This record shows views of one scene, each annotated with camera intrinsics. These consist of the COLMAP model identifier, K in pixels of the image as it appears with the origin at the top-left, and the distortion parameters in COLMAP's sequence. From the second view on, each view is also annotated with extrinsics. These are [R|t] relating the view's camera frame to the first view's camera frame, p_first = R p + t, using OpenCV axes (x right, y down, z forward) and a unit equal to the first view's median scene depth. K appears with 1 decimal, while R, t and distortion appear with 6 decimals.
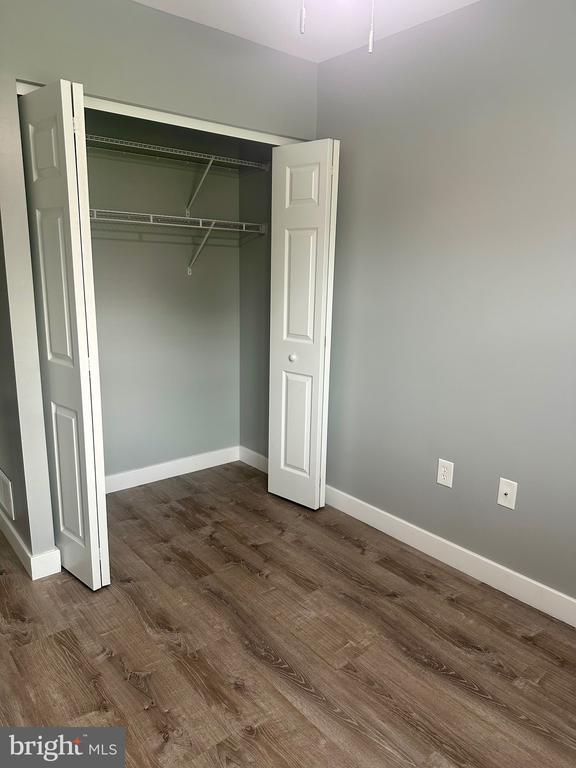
lens RADIAL K [[535.1, 0, 288.0], [0, 535.1, 384.0], [0, 0, 1]] dist [0.058084, -0.083690]
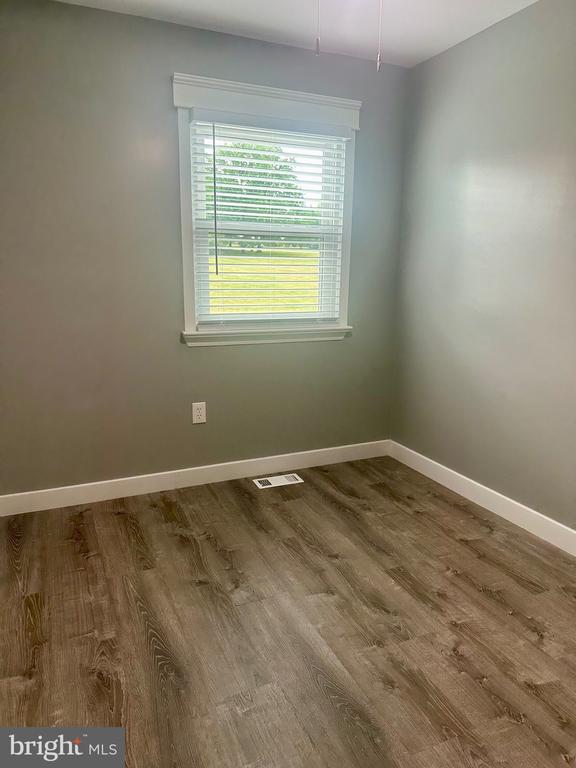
lens RADIAL K [[535.1, 0, 288.0], [0, 535.1, 384.0], [0, 0, 1]] dist [0.058084, -0.083690]
pose [[-0.959290, -0.086582, 0.268824, -0.127829], [0.031470, 0.913151, 0.406404, -0.282407], [-0.280664, 0.398319, -0.873252, 1.639626]]
